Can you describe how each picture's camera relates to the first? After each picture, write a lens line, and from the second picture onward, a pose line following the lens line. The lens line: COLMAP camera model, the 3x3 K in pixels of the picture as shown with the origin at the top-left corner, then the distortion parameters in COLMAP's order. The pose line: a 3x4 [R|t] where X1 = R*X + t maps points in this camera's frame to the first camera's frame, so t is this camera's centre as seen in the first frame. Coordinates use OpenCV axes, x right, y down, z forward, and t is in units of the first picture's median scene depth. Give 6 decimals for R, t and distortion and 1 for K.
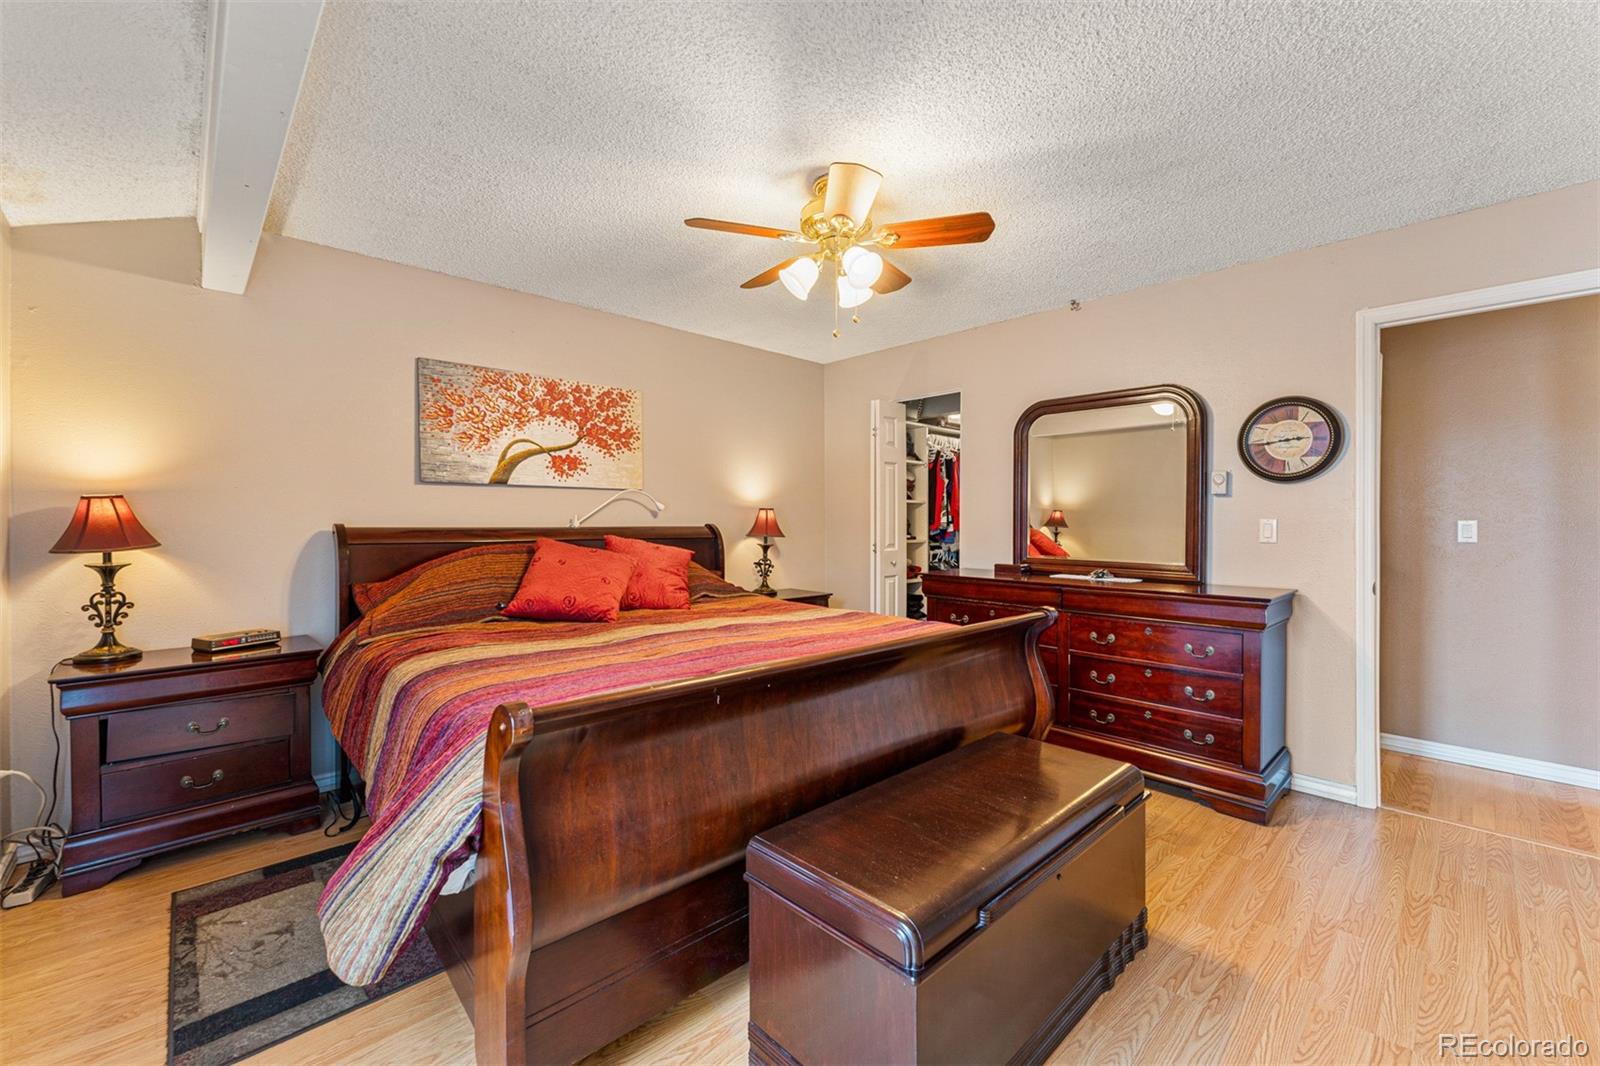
lens RADIAL K [[653.4, 0, 808.8], [0, 653.4, 518.4], [0, 0, 1]] dist [0.001209, -0.000281]
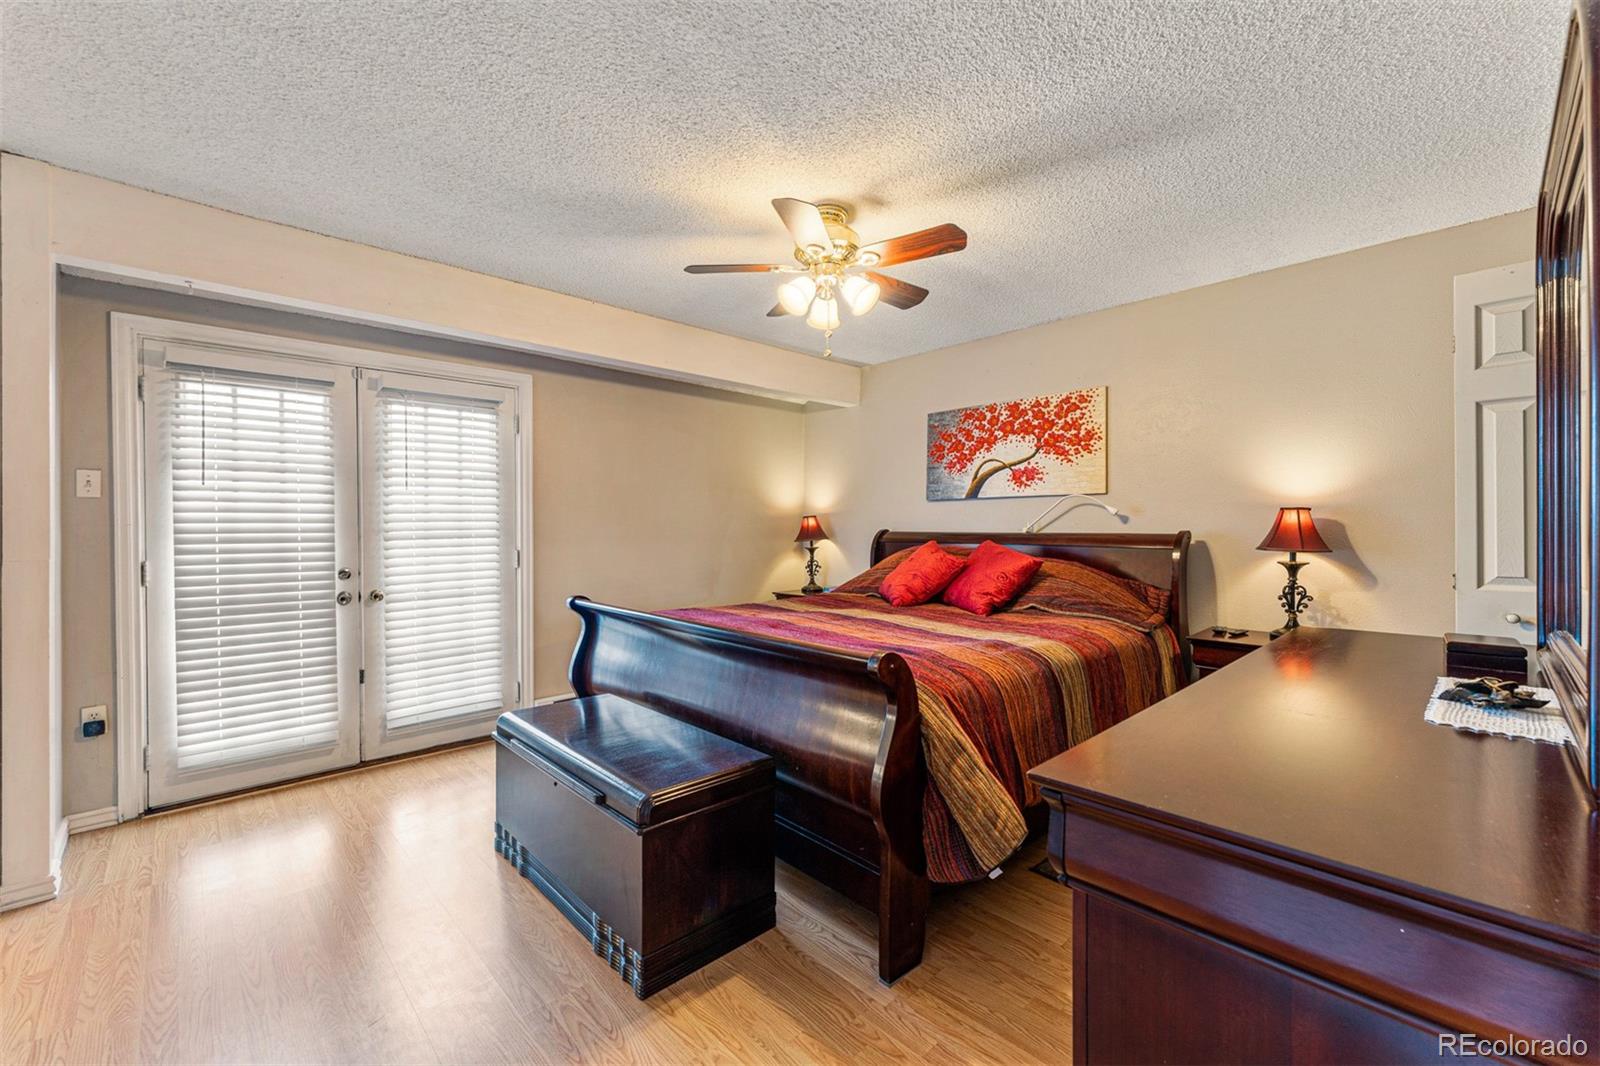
lens RADIAL K [[653.4, 0, 809.4], [0, 653.4, 536.1], [0, 0, 1]] dist [0.001209, -0.000281]
pose [[-0.001749, 0.014136, -0.999899, 0.720627], [0.006100, 0.999882, 0.014125, 0.000825], [0.999980, -0.006075, -0.001835, 0.633197]]
